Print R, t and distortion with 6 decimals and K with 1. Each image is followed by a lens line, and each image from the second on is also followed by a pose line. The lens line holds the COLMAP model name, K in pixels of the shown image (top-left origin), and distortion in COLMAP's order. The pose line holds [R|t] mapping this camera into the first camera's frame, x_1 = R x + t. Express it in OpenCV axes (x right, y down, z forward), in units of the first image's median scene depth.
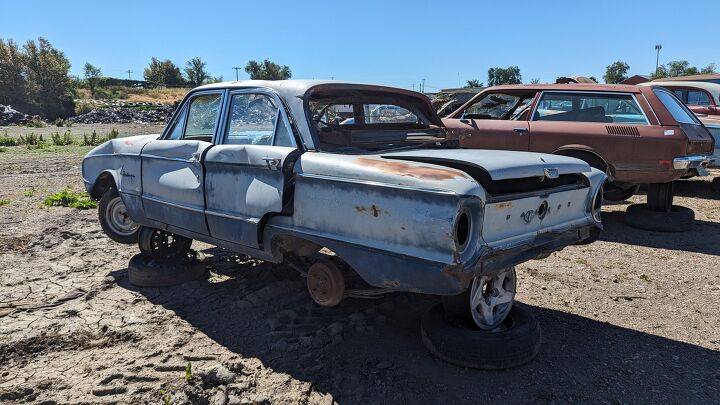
lens RADIAL K [[529.1, 0, 360.0], [0, 529.1, 202.5], [0, 0, 1]] dist [0.067889, -0.067937]
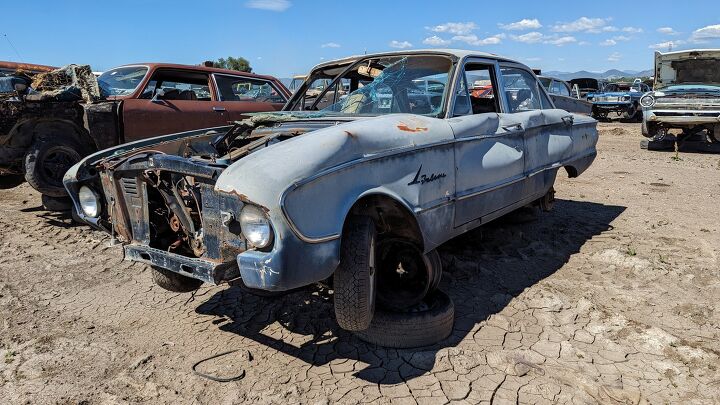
lens RADIAL K [[529.1, 0, 360.0], [0, 529.1, 202.5], [0, 0, 1]] dist [0.067889, -0.067937]
pose [[-0.112398, -0.185202, 0.976251, -0.079968], [0.176410, 0.963151, 0.203027, -0.012790], [-0.977878, 0.195040, -0.075585, 0.086857]]
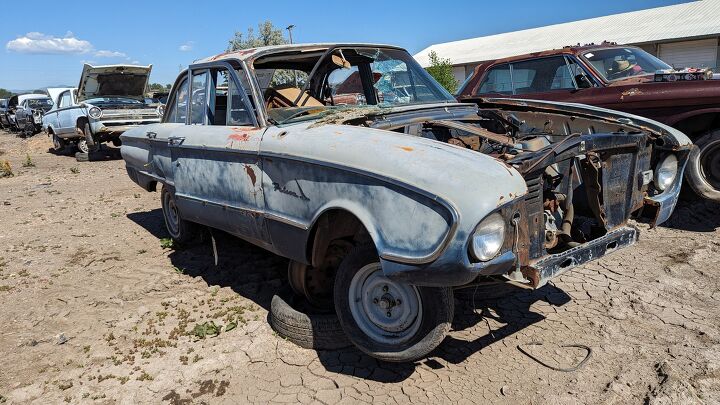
lens RADIAL K [[529.1, 0, 360.0], [0, 529.1, 202.5], [0, 0, 1]] dist [0.067889, -0.067937]
pose [[-0.992554, 0.023117, 0.119594, -0.024086], [0.063970, 0.934457, 0.350282, -0.020663], [-0.103658, 0.355324, -0.928978, 0.137664]]
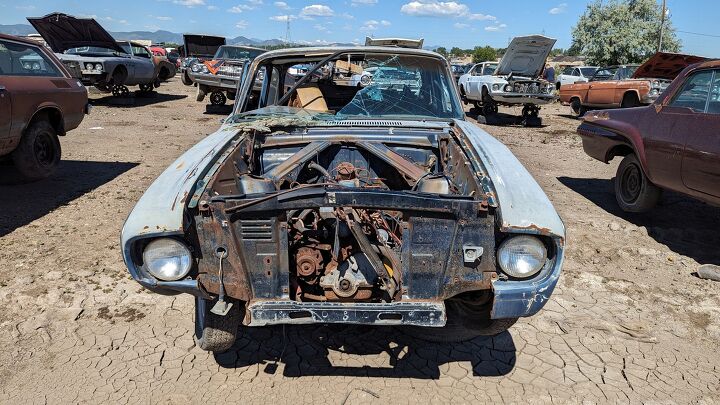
lens RADIAL K [[529.1, 0, 360.0], [0, 529.1, 202.5], [0, 0, 1]] dist [0.067889, -0.067937]
pose [[-0.710631, -0.199429, 0.674709, -0.059839], [0.083918, 0.928114, 0.362716, -0.022172], [-0.698543, 0.314378, -0.642810, 0.120327]]
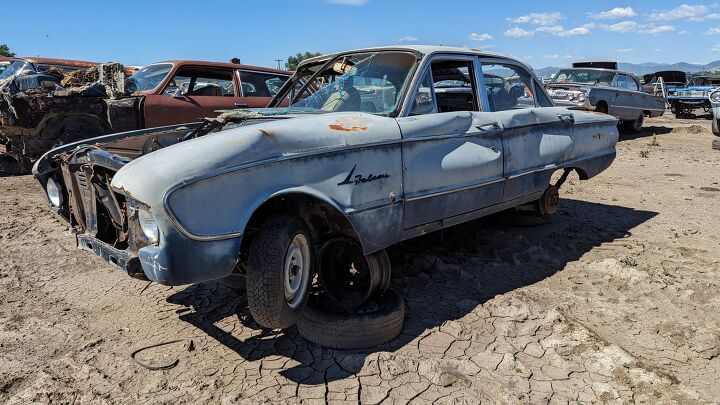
lens RADIAL K [[529.1, 0, 360.0], [0, 529.1, 202.5], [0, 0, 1]] dist [0.067889, -0.067937]
pose [[0.034923, -0.197155, 0.979750, -0.079951], [0.175550, 0.966315, 0.188194, -0.010947], [-0.983851, 0.165423, 0.068357, 0.074341]]
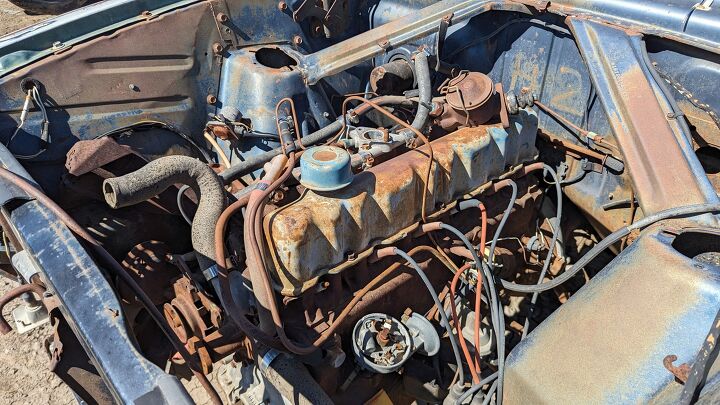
lens RADIAL K [[529.1, 0, 360.0], [0, 529.1, 202.5], [0, 0, 1]] dist [0.067889, -0.067937]
pose [[0.051760, -0.571075, 0.819265, -0.042895], [0.145741, 0.815901, 0.559522, -0.015175], [-0.987968, 0.090440, 0.125460, 0.092070]]
